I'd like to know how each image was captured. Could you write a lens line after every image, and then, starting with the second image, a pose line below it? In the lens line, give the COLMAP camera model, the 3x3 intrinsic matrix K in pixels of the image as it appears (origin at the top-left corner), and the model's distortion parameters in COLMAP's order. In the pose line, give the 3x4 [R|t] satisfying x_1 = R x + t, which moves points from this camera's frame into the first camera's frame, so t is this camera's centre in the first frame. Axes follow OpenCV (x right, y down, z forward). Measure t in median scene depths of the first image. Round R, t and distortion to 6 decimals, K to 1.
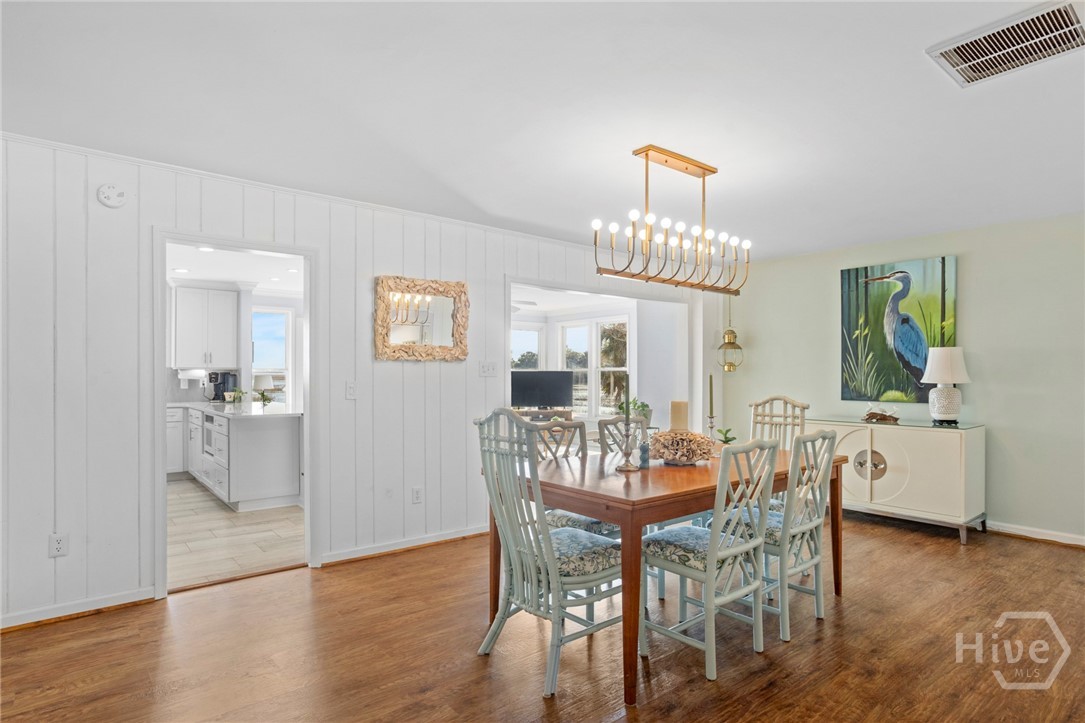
lens RADIAL K [[586.3, 0, 542.2], [0, 586.3, 369.9], [0, 0, 1]] dist [-0.001684, 0.000391]
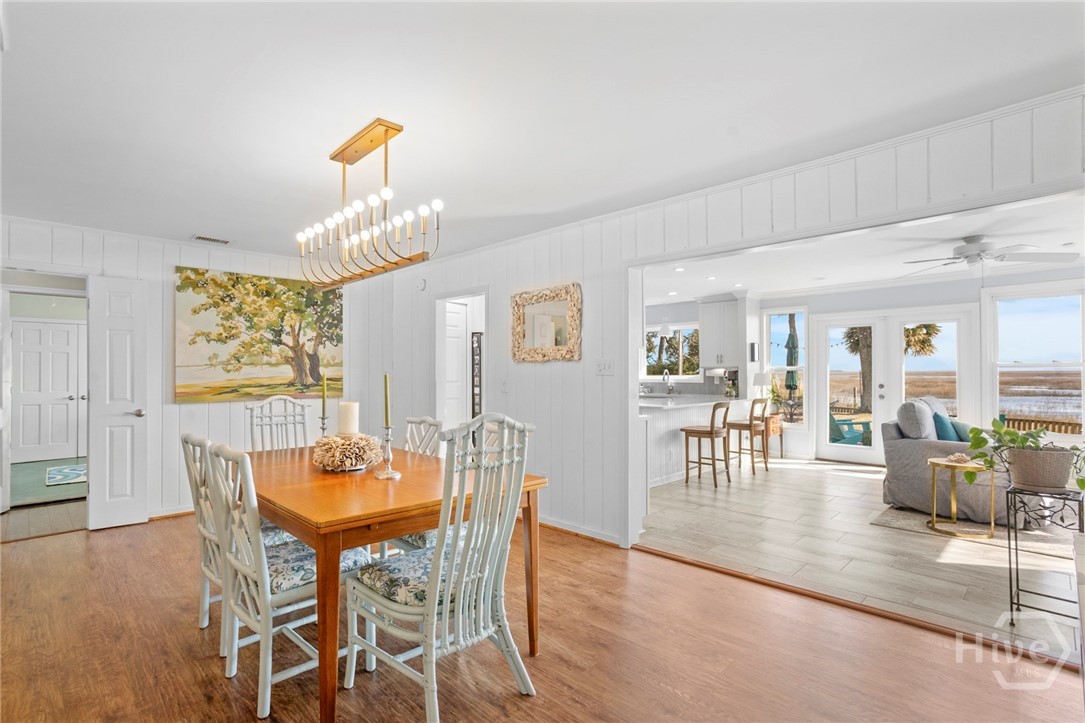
lens RADIAL K [[530.0, 0, 542.6], [0, 530.0, 362.4], [0, 0, 1]] dist [0.002480, 0.000172]
pose [[0.089645, -0.017885, -0.995813, 0.744980], [0.004253, 0.999837, -0.017575, 0.006561], [0.995965, -0.002659, 0.089706, 0.827307]]
